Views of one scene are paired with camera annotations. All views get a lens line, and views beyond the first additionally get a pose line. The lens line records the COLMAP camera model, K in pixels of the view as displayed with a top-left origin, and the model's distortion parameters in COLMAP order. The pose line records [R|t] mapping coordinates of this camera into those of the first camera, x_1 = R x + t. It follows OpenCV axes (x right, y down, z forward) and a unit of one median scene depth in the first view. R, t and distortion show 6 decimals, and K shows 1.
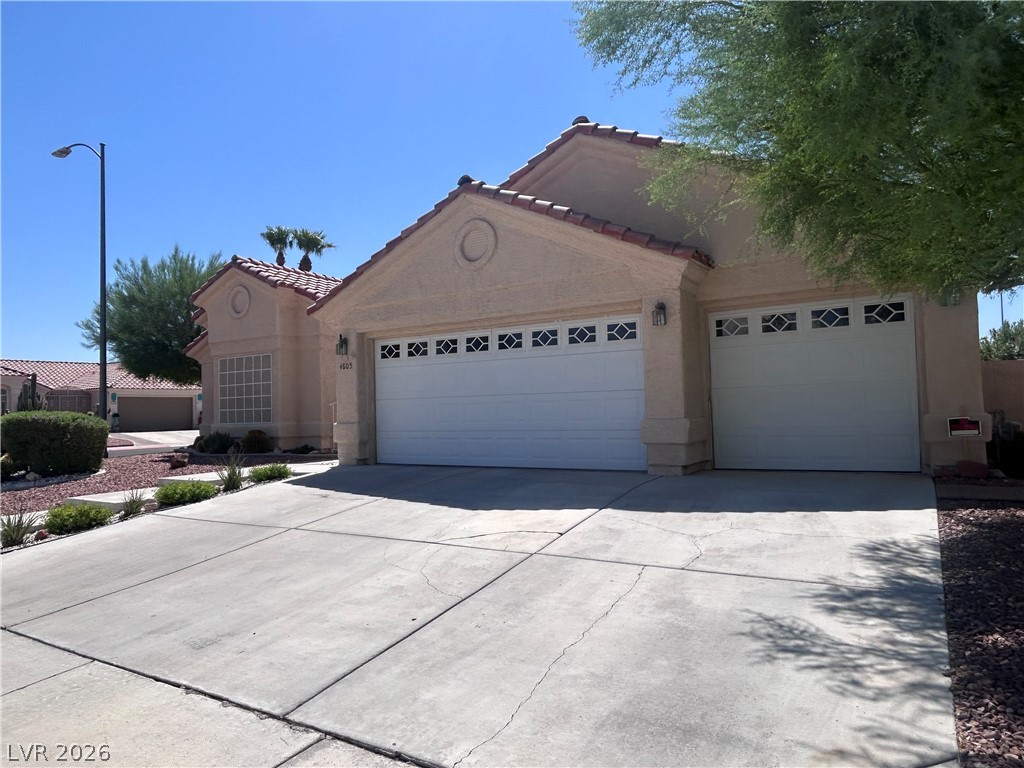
lens RADIAL K [[658.4, 0, 504.9], [0, 658.4, 387.8], [0, 0, 1]] dist [0.031340, -0.002794]
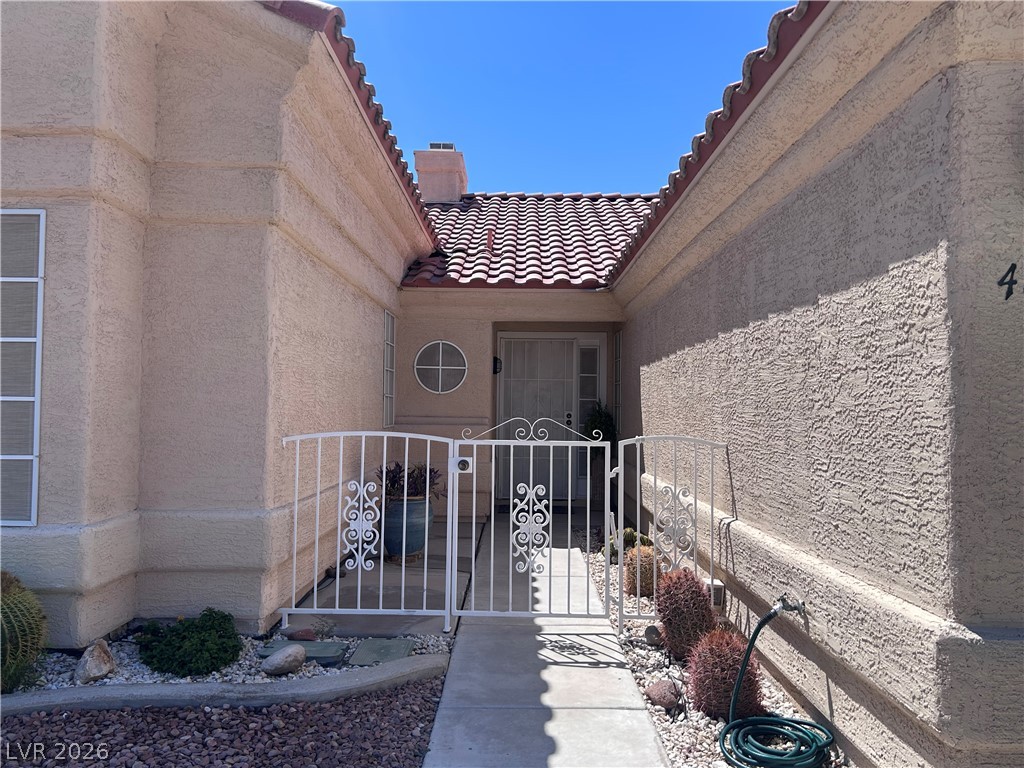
lens RADIAL K [[769.0, 0, 509.4], [0, 769.0, 388.1], [0, 0, 1]] dist [0.056479, -0.054156]
pose [[0.860333, 0.038461, 0.508280, -0.463062], [-0.050013, 0.998707, 0.009083, -0.002531], [-0.507273, -0.033235, 0.861144, 0.923962]]
